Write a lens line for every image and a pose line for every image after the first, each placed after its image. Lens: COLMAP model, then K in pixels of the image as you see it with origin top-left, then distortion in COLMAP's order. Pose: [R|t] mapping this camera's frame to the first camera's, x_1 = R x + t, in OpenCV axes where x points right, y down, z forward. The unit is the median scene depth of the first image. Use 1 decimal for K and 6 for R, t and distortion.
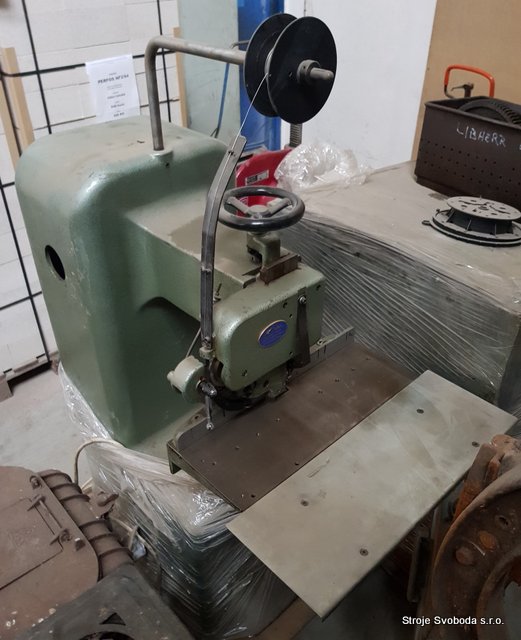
lens RADIAL K [[575.6, 0, 253.2], [0, 575.6, 339.0], [0, 0, 1]] dist [-0.008889, 0.000836]
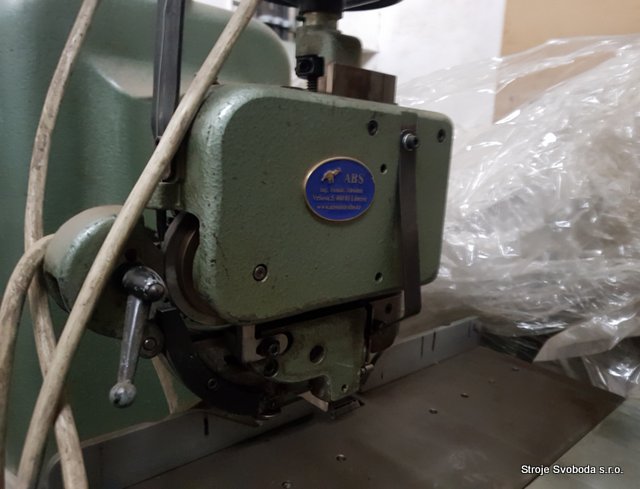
lens RADIAL K [[518.0, 0, 328.4], [0, 518.0, 253.2], [0, 0, 1]] dist [-0.006596, -0.004215]
pose [[0.998039, 0.060992, 0.014066, 0.019656], [-0.049560, 0.907278, -0.417602, 0.156985], [-0.038232, 0.416086, 0.908521, 0.585777]]
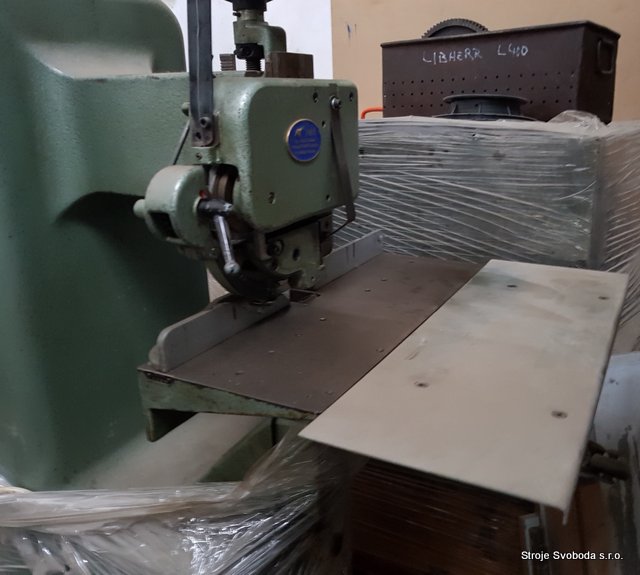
lens RADIAL K [[615.4, 0, 366.5], [0, 615.4, 282.6], [0, 0, 1]] dist [-0.010790, -0.008151]
pose [[0.934559, -0.115910, 0.336398, -0.124060], [0.218985, 0.932549, -0.287050, 0.291396], [-0.280436, 0.341931, 0.896905, 0.369312]]
